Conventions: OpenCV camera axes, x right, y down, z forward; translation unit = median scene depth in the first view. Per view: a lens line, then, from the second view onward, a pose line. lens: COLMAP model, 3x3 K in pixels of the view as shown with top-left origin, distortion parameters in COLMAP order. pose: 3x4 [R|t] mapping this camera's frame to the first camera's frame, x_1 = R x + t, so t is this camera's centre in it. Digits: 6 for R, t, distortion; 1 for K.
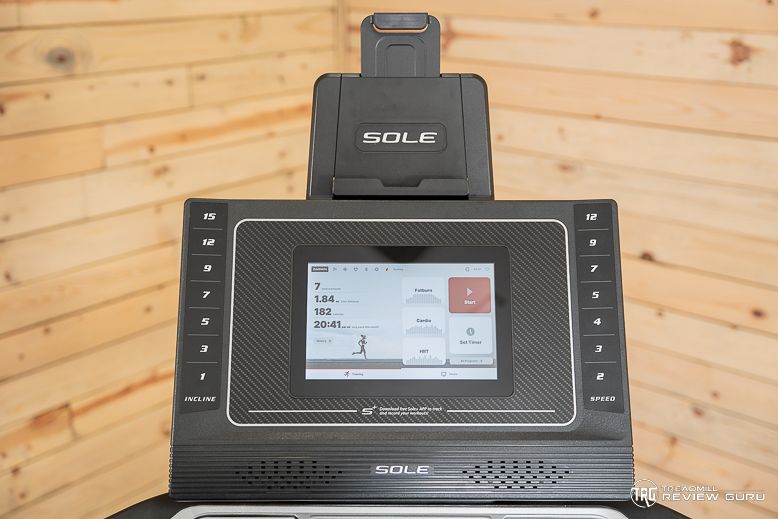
lens RADIAL K [[968.5, 0, 387.5], [0, 968.5, 259.4], [0, 0, 1]] dist [0.095958, 0.000000]
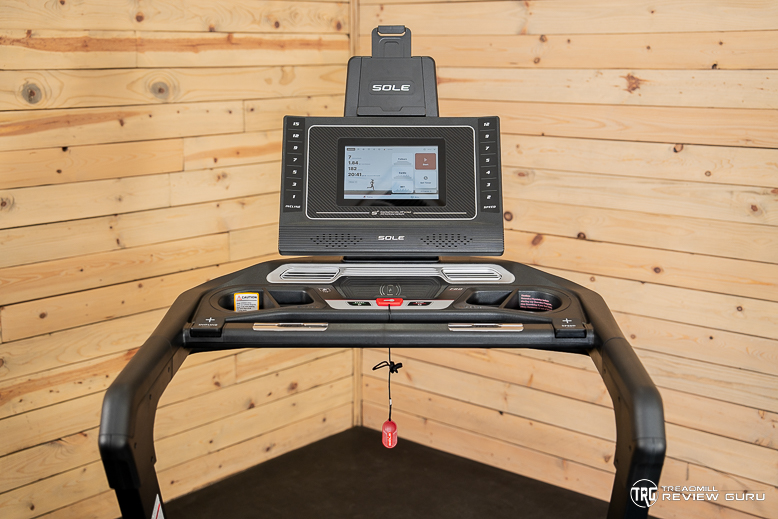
lens RADIAL K [[1123.7, 0, 382.0], [0, 1123.7, 258.8], [0, 0, 1]] dist [0.105413, 0.000000]
pose [[0.999912, 0.000520, -0.013266, 0.025618], [-0.002198, 0.991934, -0.126739, 0.528942], [0.013093, 0.126757, 0.991847, -1.276654]]
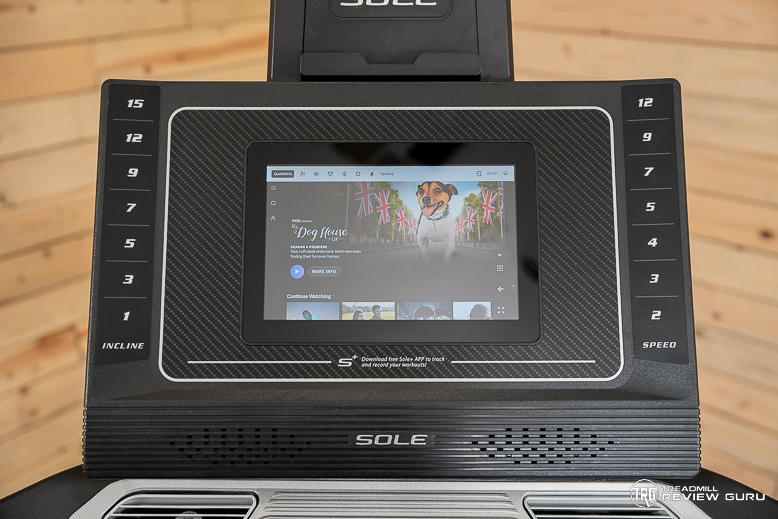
lens RADIAL K [[834.2, 0, 385.5], [0, 834.2, 264.0], [0, 0, 1]] dist [0.034757, 0.000000]
pose [[0.999925, -0.001884, -0.012126, 0.017661], [0.002929, 0.996226, 0.086746, 0.023693], [0.011916, -0.086775, 0.996157, 0.348294]]
